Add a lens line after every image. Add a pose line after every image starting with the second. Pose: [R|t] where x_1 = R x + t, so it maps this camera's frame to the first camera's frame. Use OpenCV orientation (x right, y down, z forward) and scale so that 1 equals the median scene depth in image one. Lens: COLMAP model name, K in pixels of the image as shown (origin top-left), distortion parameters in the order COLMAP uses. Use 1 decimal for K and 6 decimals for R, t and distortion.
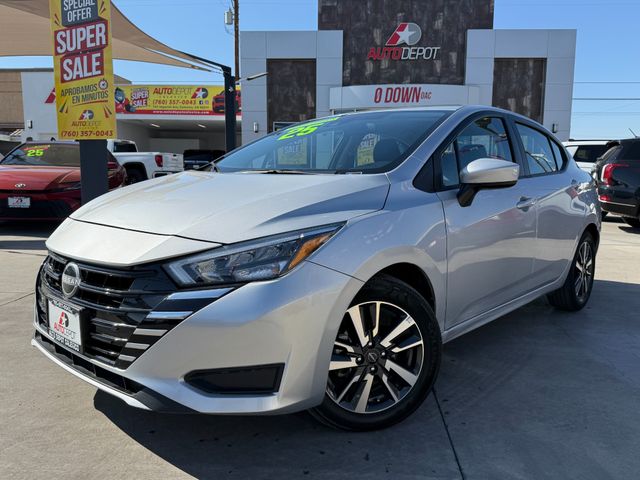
lens RADIAL K [[556.9, 0, 320.1], [0, 556.9, 234.3], [0, 0, 1]] dist [0.116809, -0.179049]
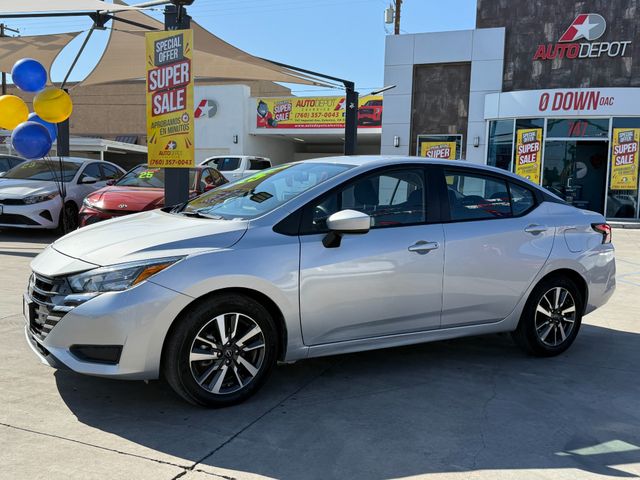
lens RADIAL K [[680.2, 0, 313.0], [0, 680.2, 233.8], [0, 0, 1]] dist [0.080365, 0.000000]
pose [[0.949602, 0.037532, -0.311204, 0.541426], [-0.050121, 0.998212, -0.032553, -0.015247], [0.309426, 0.046510, 0.949785, -0.342638]]
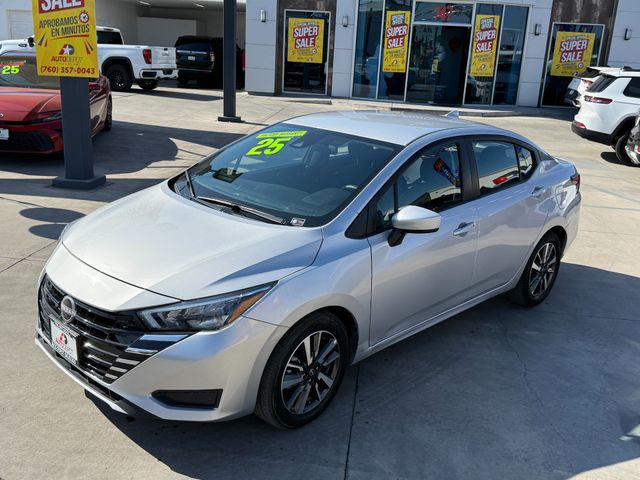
lens RADIAL K [[680.2, 0, 330.3], [0, 680.2, 246.0], [0, 0, 1]] dist [0.080365, 0.000000]
pose [[0.998577, 0.049157, -0.020688, 0.116246], [-0.044695, 0.982962, 0.178292, -0.228913], [0.029100, -0.177114, 0.983760, -0.319275]]
